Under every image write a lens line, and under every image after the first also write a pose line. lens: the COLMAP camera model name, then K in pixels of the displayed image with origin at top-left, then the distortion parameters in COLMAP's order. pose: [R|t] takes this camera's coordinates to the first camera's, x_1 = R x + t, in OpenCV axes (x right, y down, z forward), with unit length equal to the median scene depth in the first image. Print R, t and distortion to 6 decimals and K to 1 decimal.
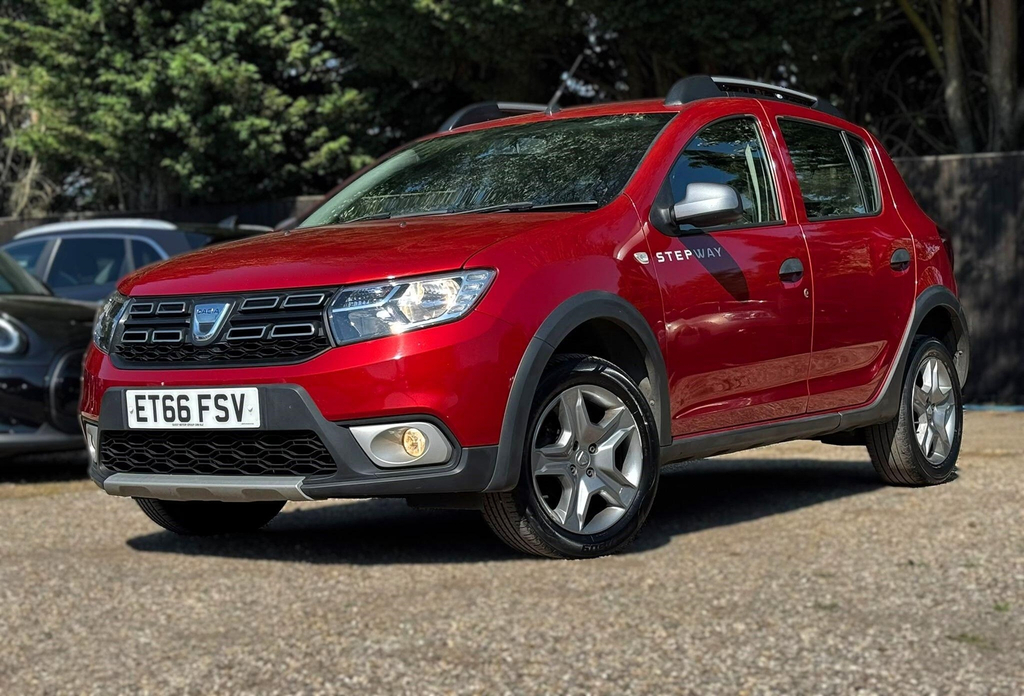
lens RADIAL K [[1824.0, 0, 512.7], [0, 1824.0, 364.9], [0, 0, 1]] dist [0.224388, 0.045374]
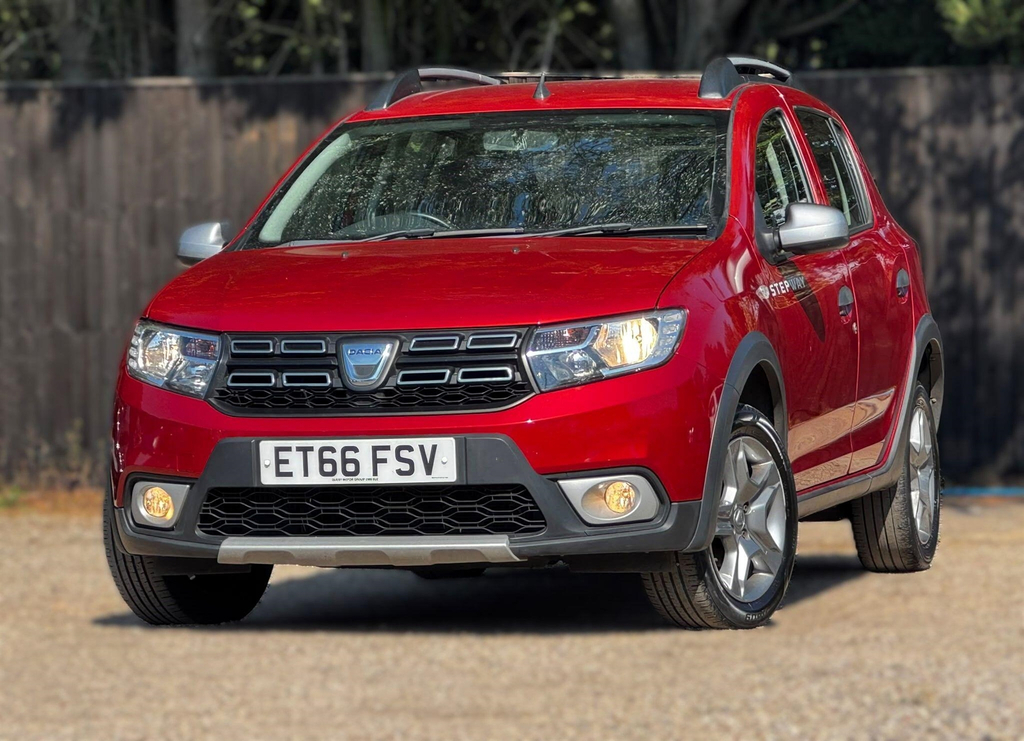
lens RADIAL K [[4833.0, 0, 512.0], [0, 4833.0, 370.5], [0, 0, 1]] dist [-0.369360, 2.701889]
pose [[0.938533, 0.006812, 0.345123, -0.911874], [-0.003057, 0.999930, -0.011423, 0.006244], [-0.345177, 0.009666, 0.938488, -1.221976]]
